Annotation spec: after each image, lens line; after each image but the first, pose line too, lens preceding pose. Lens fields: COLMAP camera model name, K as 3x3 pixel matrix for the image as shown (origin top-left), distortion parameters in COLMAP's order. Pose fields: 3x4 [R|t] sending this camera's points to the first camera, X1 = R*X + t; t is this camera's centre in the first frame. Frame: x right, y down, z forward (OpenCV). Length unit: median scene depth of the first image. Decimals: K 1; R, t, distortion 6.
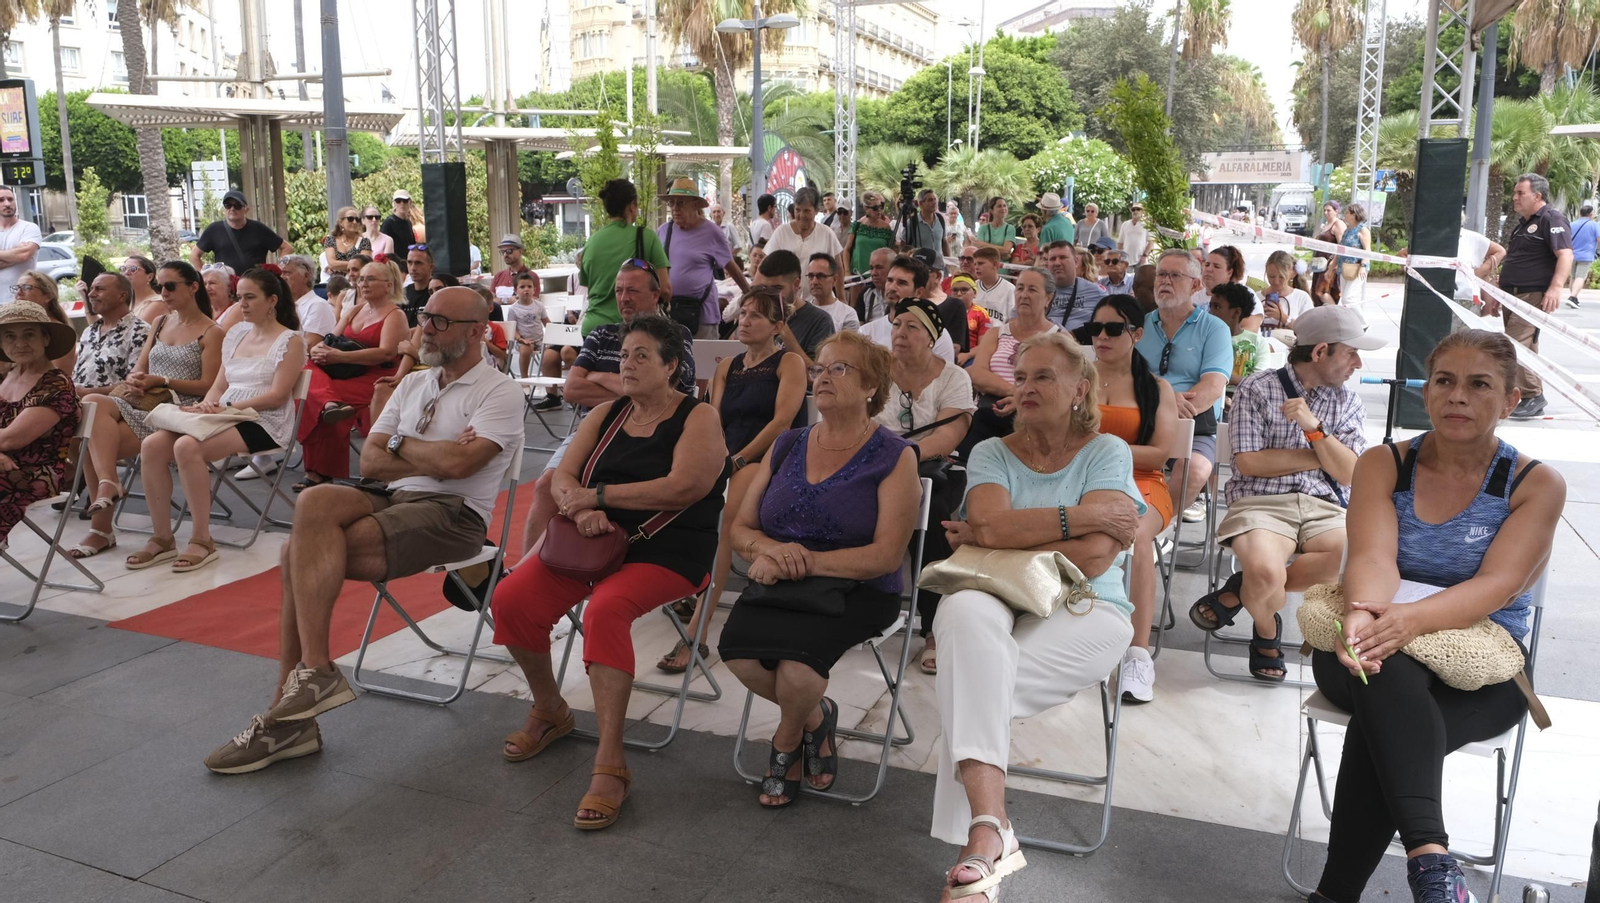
lens RADIAL K [[1197.1, 0, 800.1], [0, 1197.1, 447.3], [0, 0, 1]] dist [-0.030622, 0.003844]
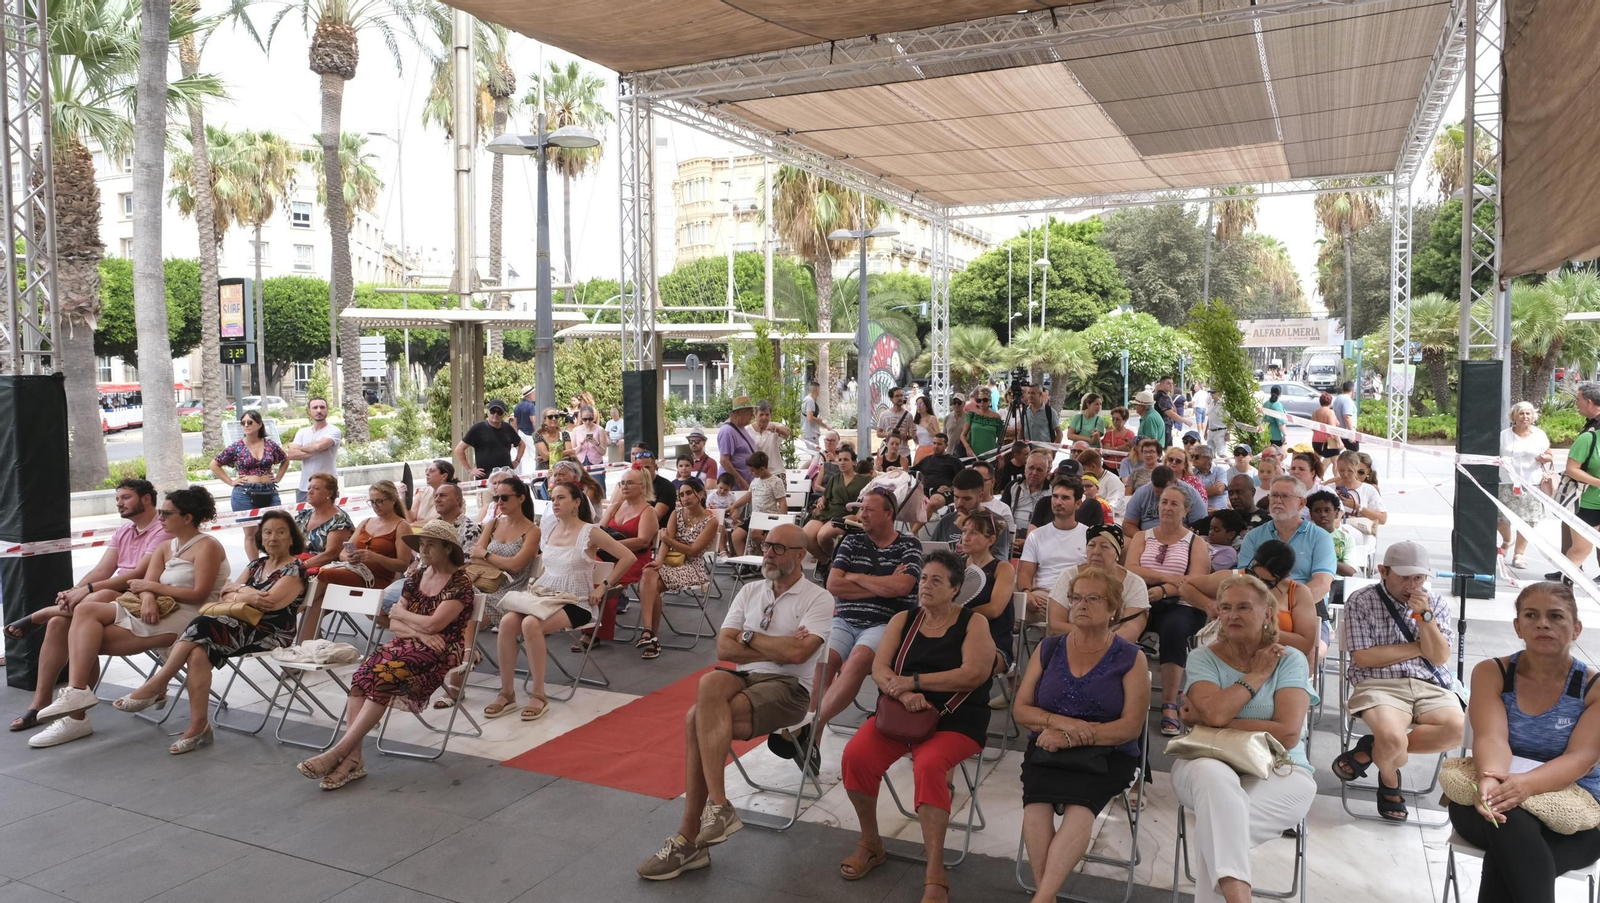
lens RADIAL K [[1087.4, 0, 800.0], [0, 1087.4, 451.5], [0, 0, 1]] dist [-0.032226, 0.005635]
pose [[0.998174, -0.002118, -0.060373, -0.029721], [-0.005048, 0.992965, -0.118303, -0.010249], [0.060198, 0.118392, 0.991141, -0.041782]]
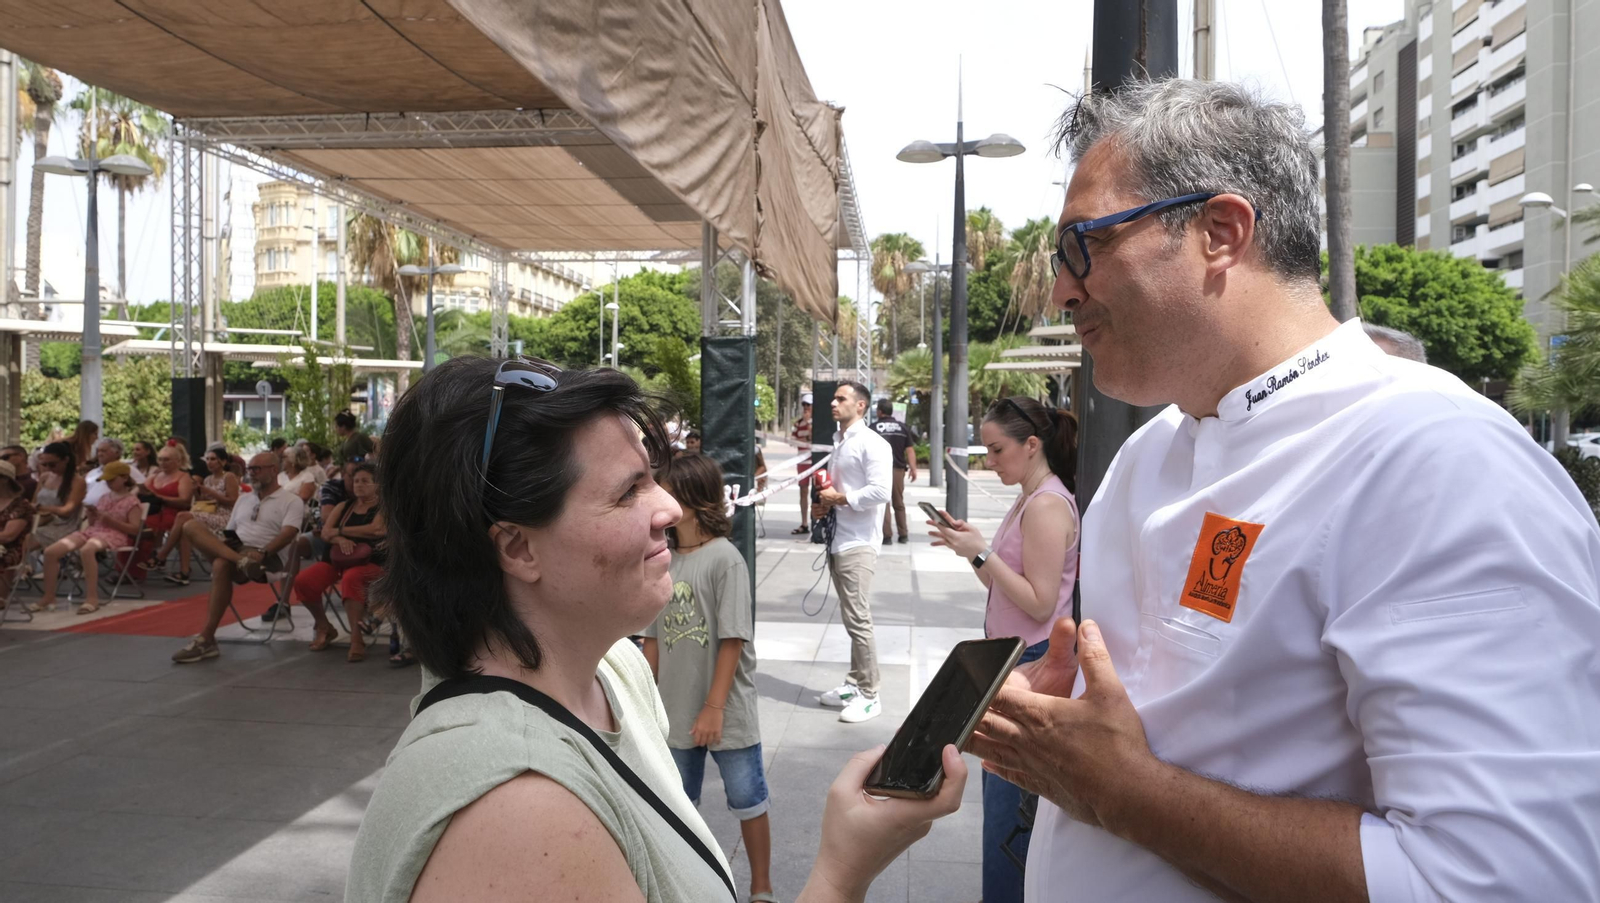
lens RADIAL K [[1088.2, 0, 805.9], [0, 1088.2, 452.3], [0, 0, 1]] dist [-0.029746, 0.016457]
pose [[0.956678, 0.004113, 0.291118, 0.010265], [0.041881, 0.987557, -0.151581, 0.030861], [-0.288119, 0.157206, 0.944602, -0.171770]]
